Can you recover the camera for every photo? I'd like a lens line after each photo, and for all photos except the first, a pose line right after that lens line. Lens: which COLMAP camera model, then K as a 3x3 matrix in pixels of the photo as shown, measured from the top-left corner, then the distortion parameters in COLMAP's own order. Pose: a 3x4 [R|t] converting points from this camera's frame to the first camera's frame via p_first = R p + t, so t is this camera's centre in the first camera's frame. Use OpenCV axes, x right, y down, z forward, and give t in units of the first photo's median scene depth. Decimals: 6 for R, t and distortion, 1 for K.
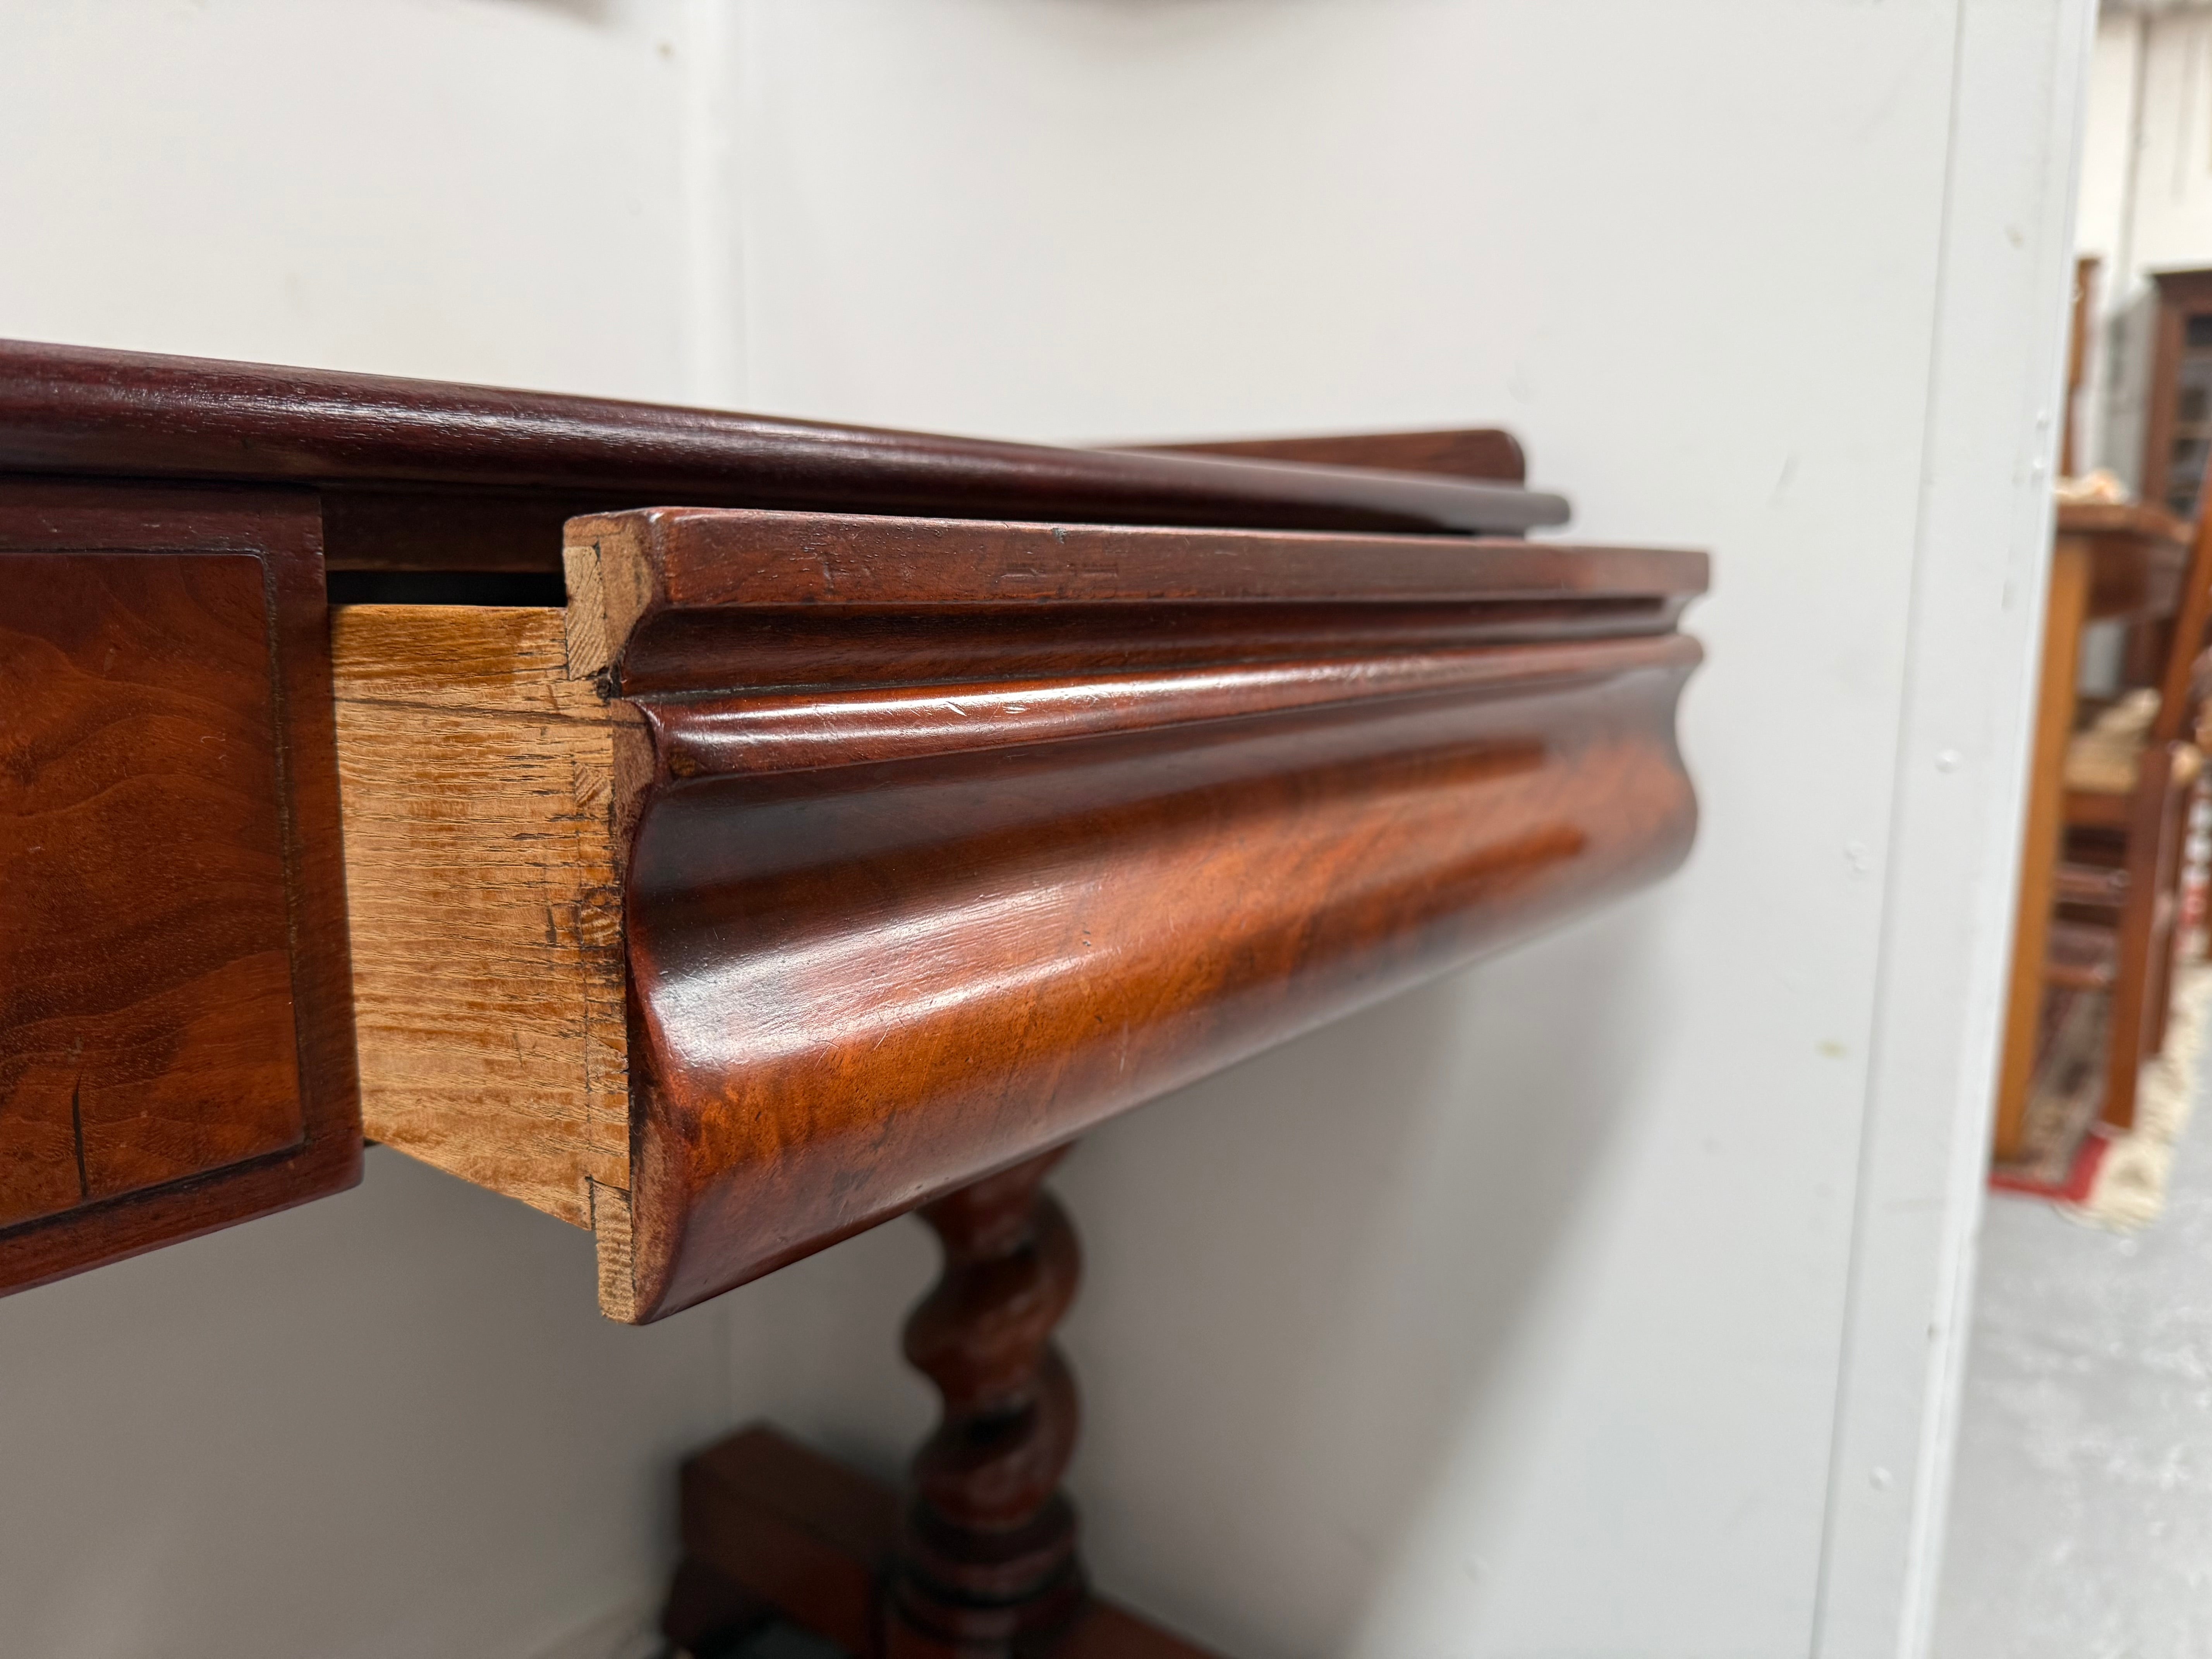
lens RADIAL K [[1580.1, 0, 1083.7], [0, 1580.1, 858.4], [0, 0, 1]] dist [0.039468, -0.048470]
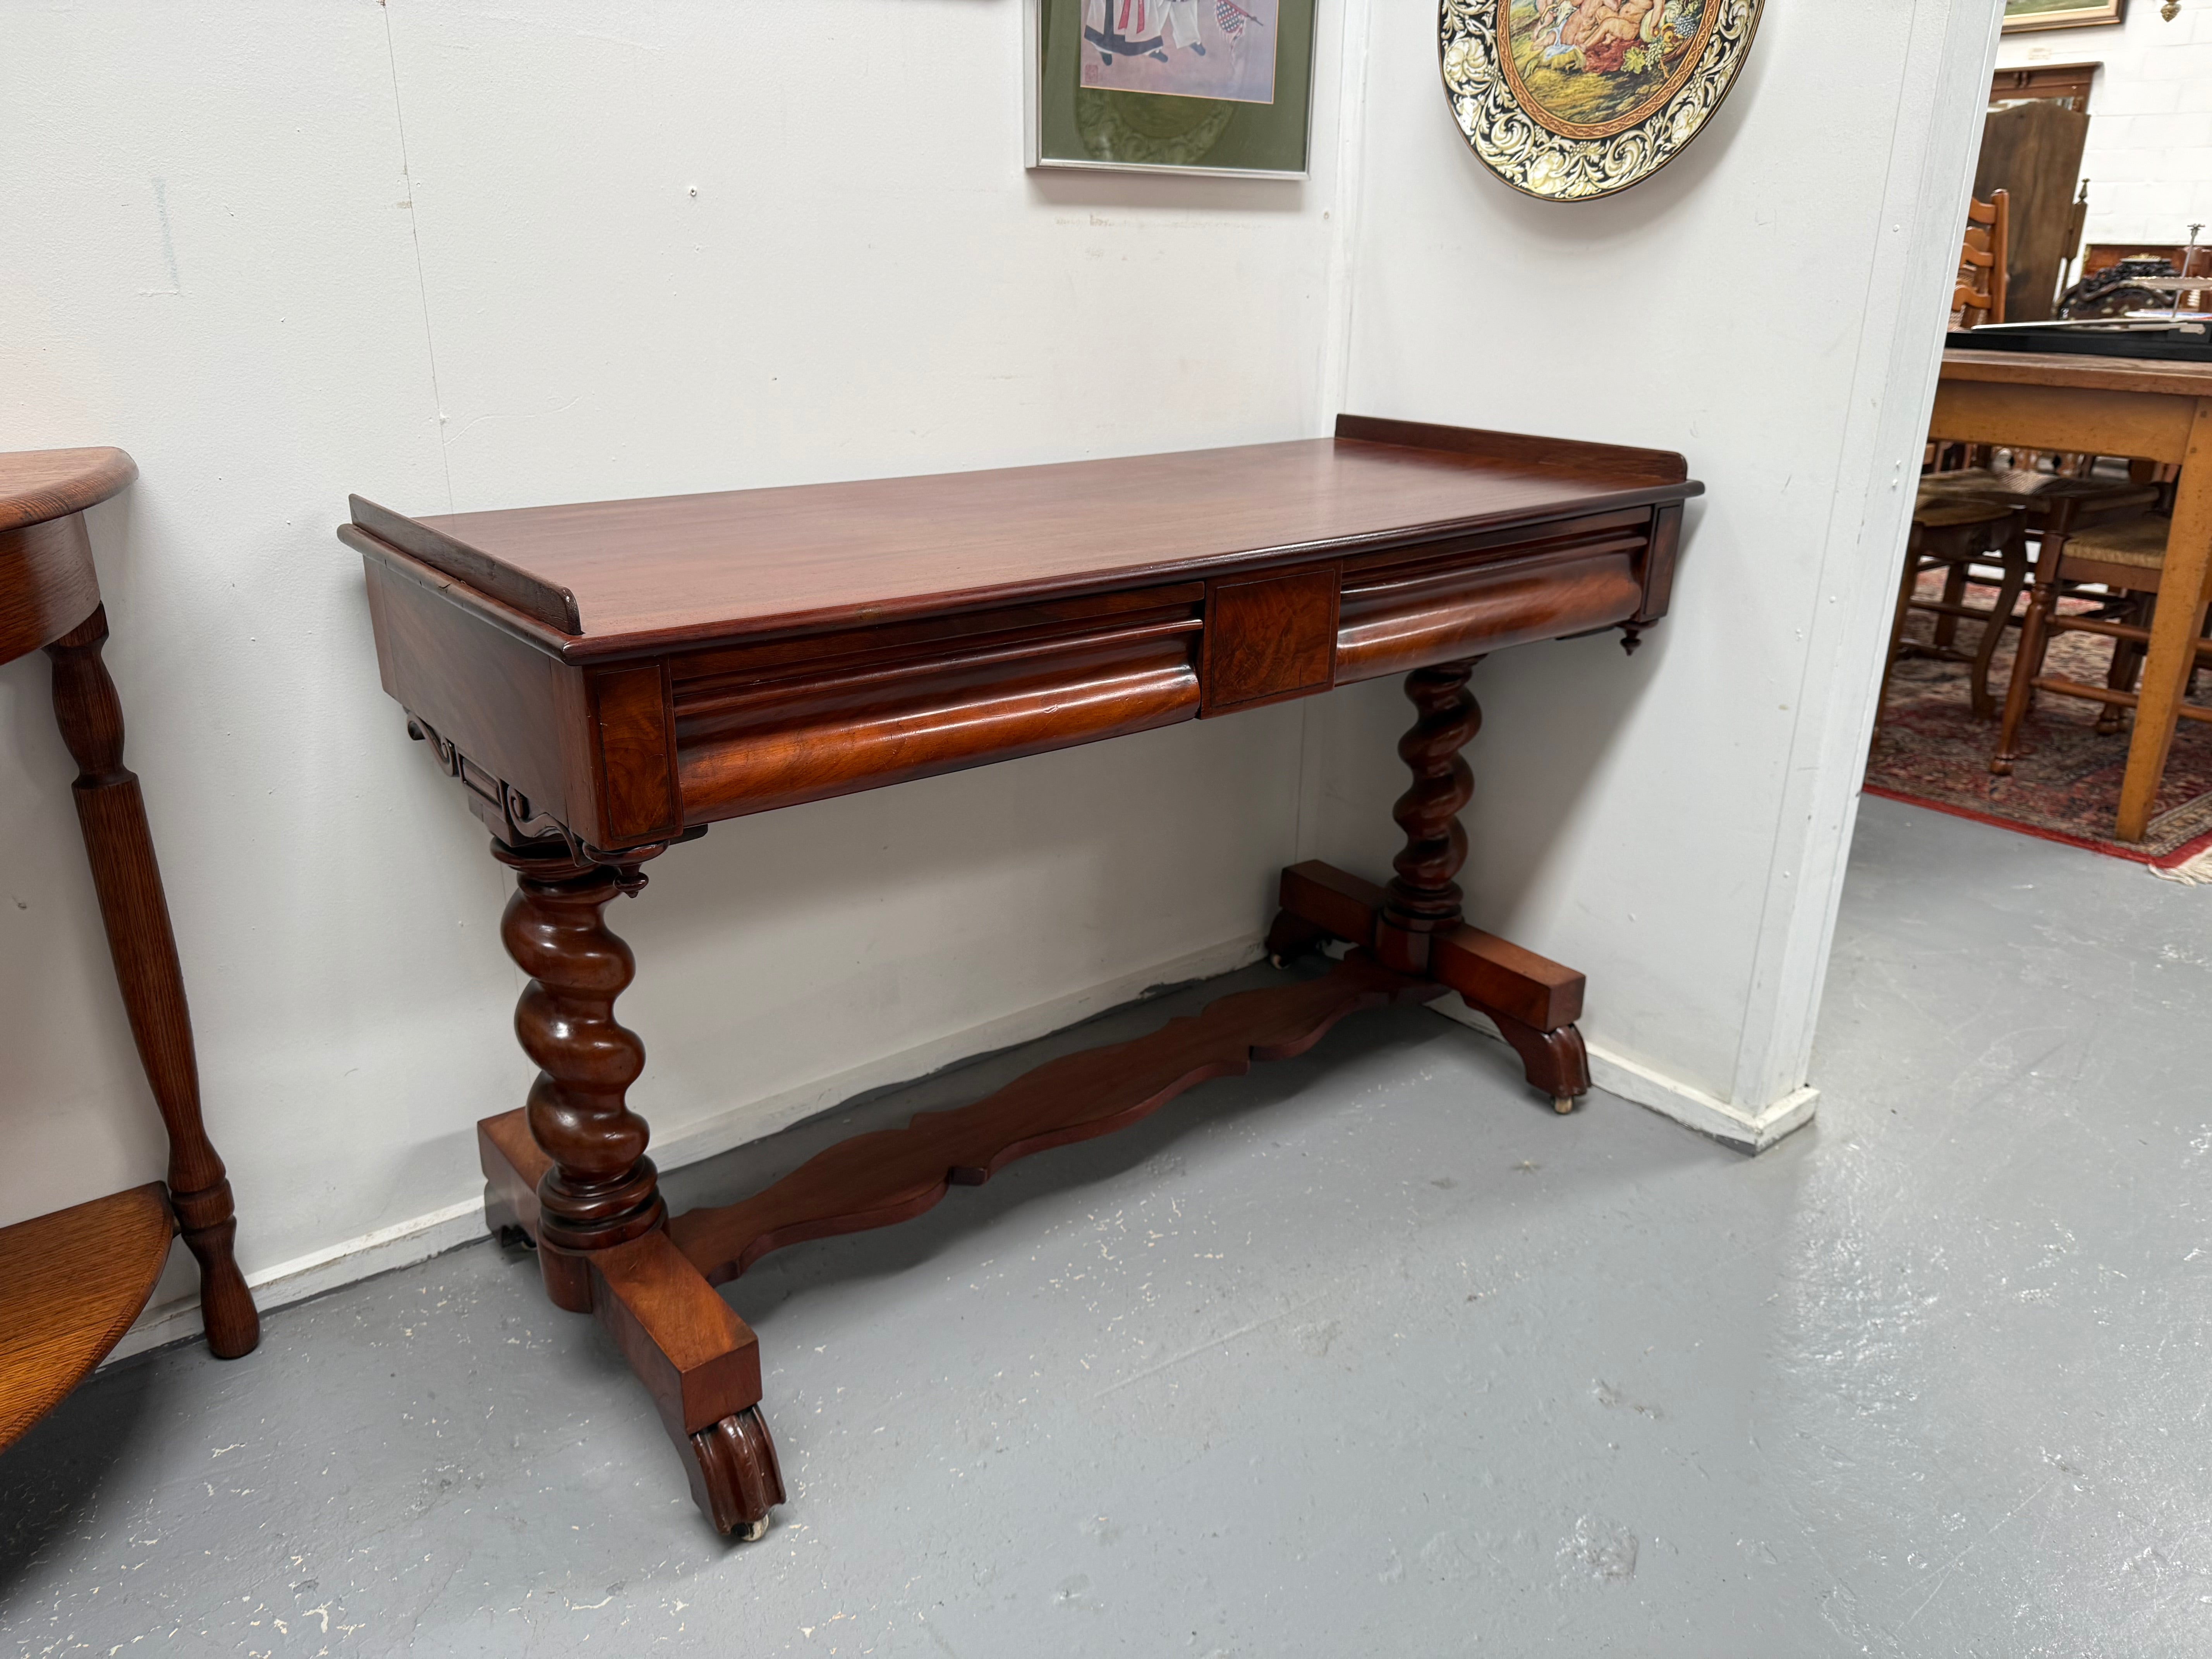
lens RADIAL K [[1578.3, 0, 1103.3], [0, 1578.3, 826.7], [0, 0, 1]] dist [0.034303, -0.041414]
pose [[0.969181, 0.089292, -0.229596, 0.008473], [-0.046896, 0.981829, 0.183884, -0.089215], [0.241843, -0.167450, 0.955757, -1.405358]]
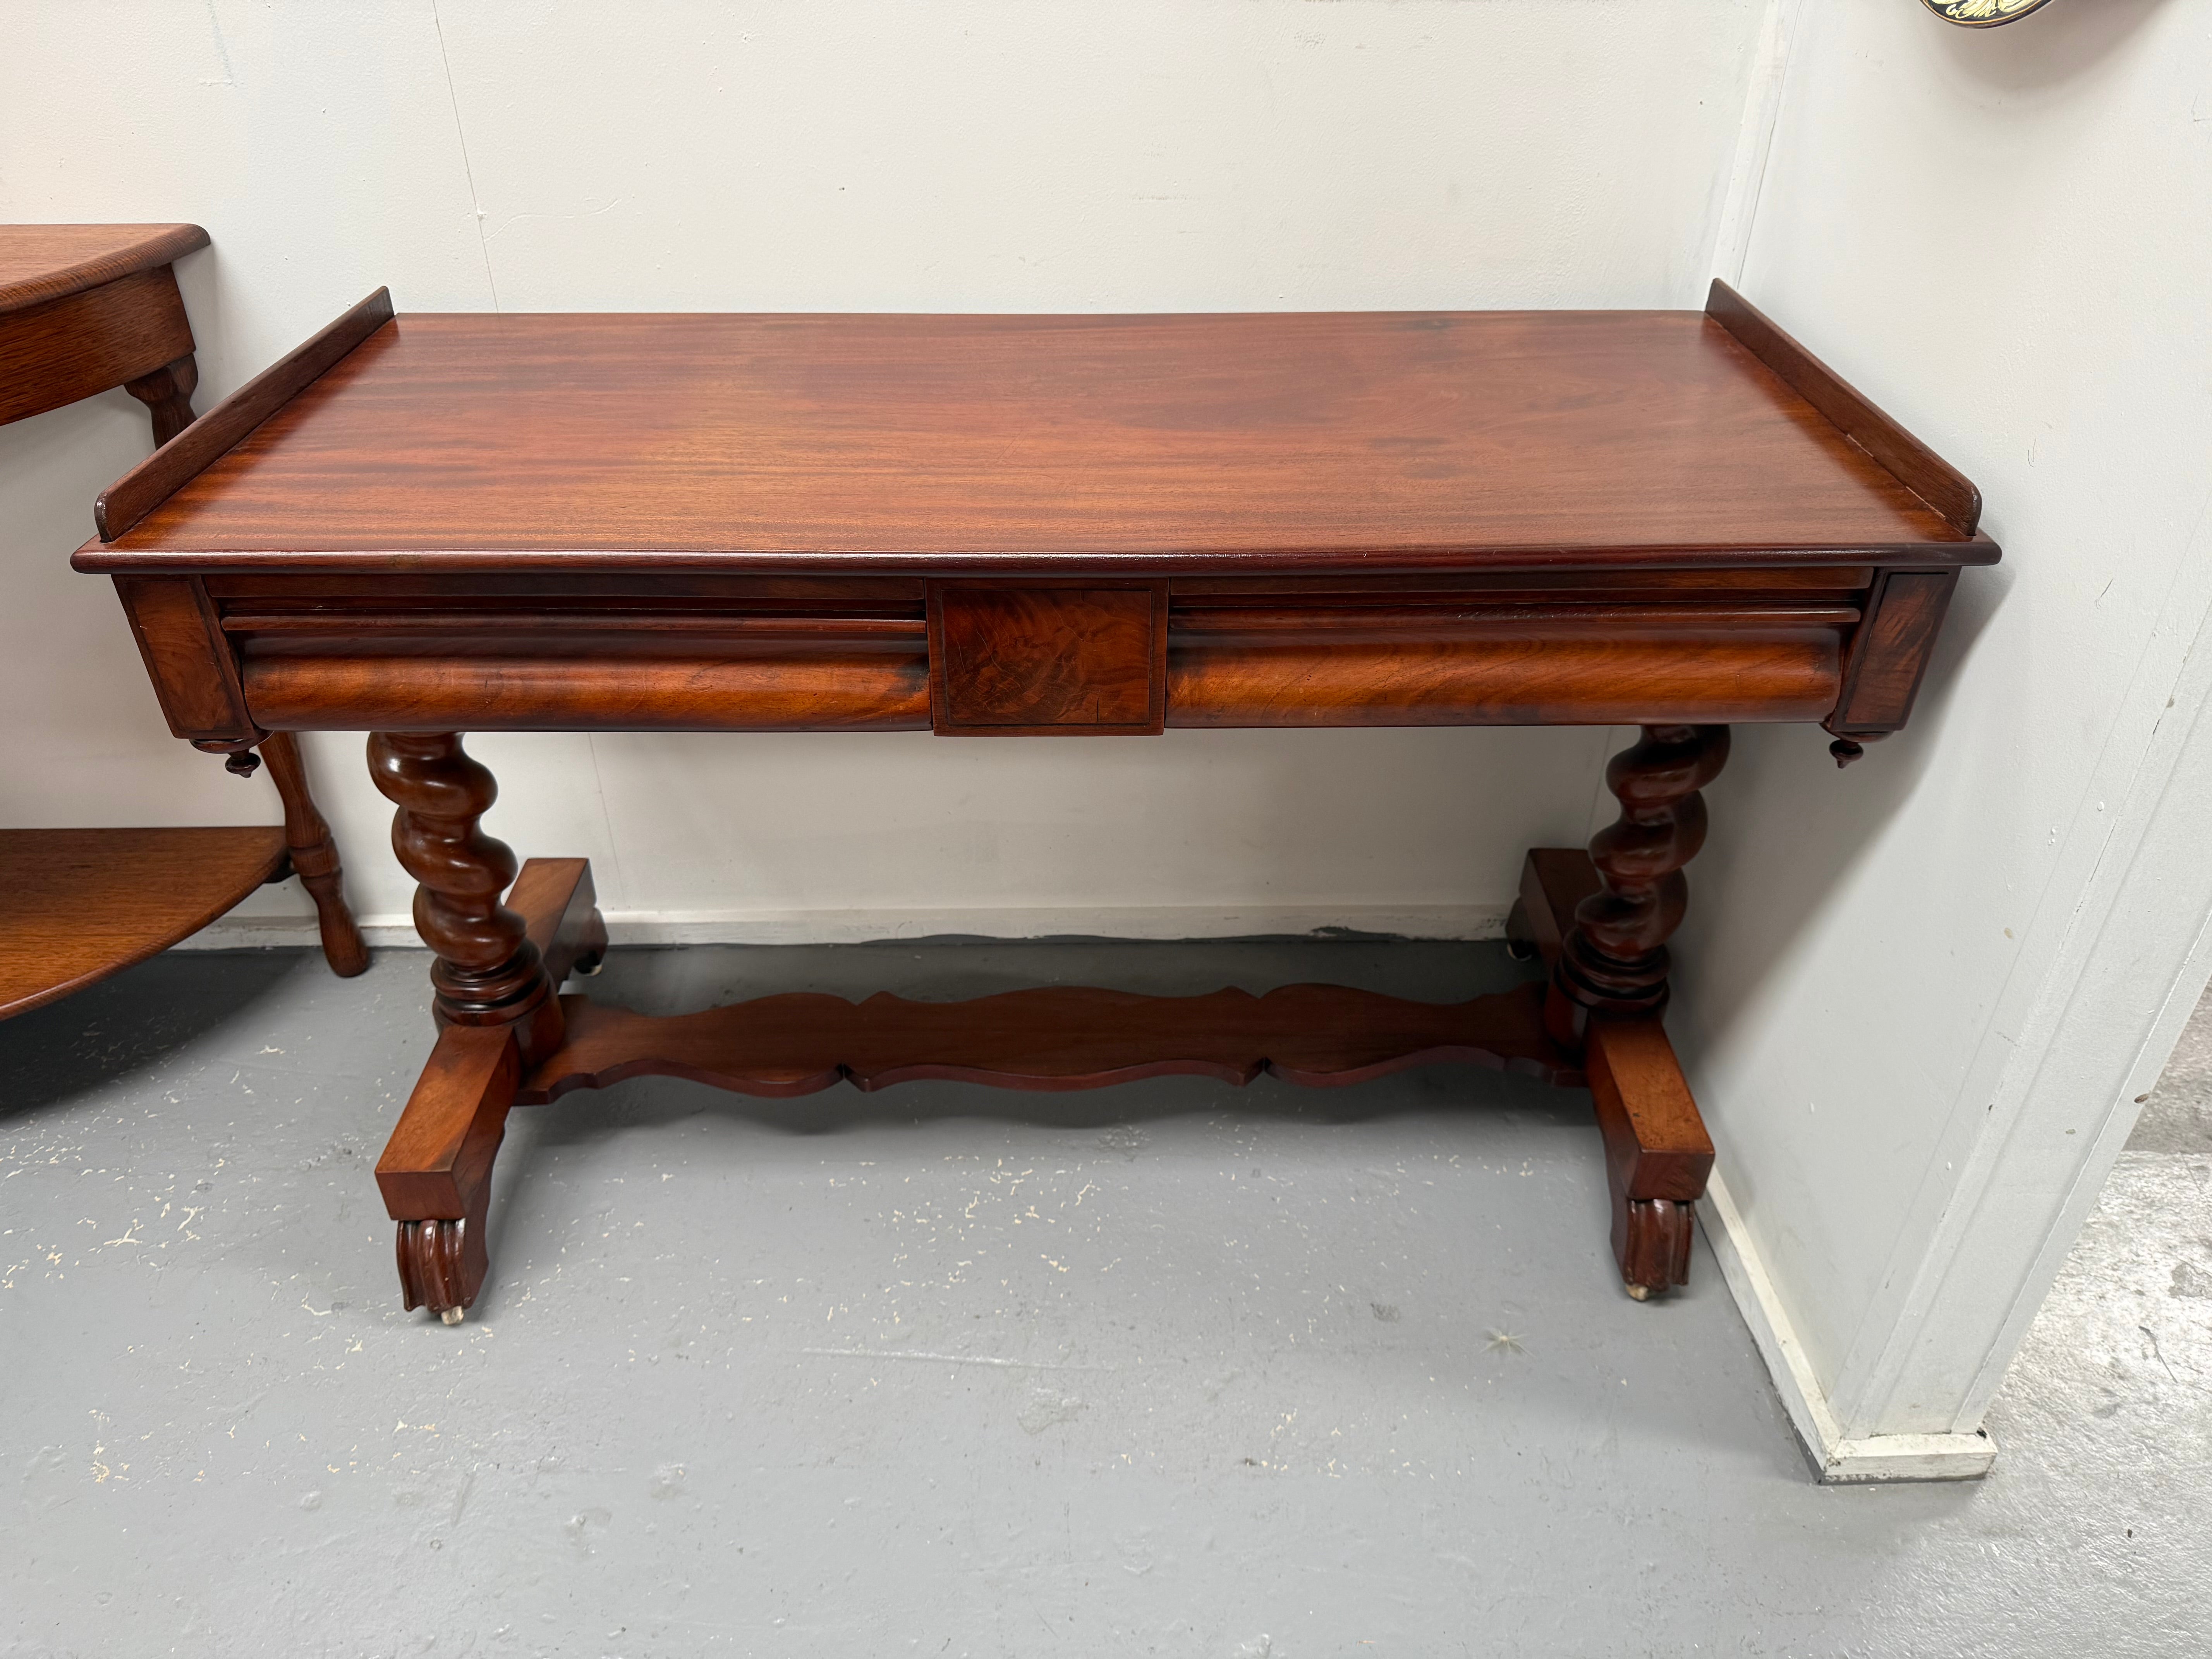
lens RADIAL K [[1578.3, 0, 1098.2], [0, 1578.3, 826.7], [0, 0, 1]] dist [0.034303, -0.041414]
pose [[0.622302, 0.432423, -0.652496, 0.719907], [-0.134449, 0.880223, 0.455116, -0.464931], [0.771145, -0.195493, 0.605903, -0.522009]]
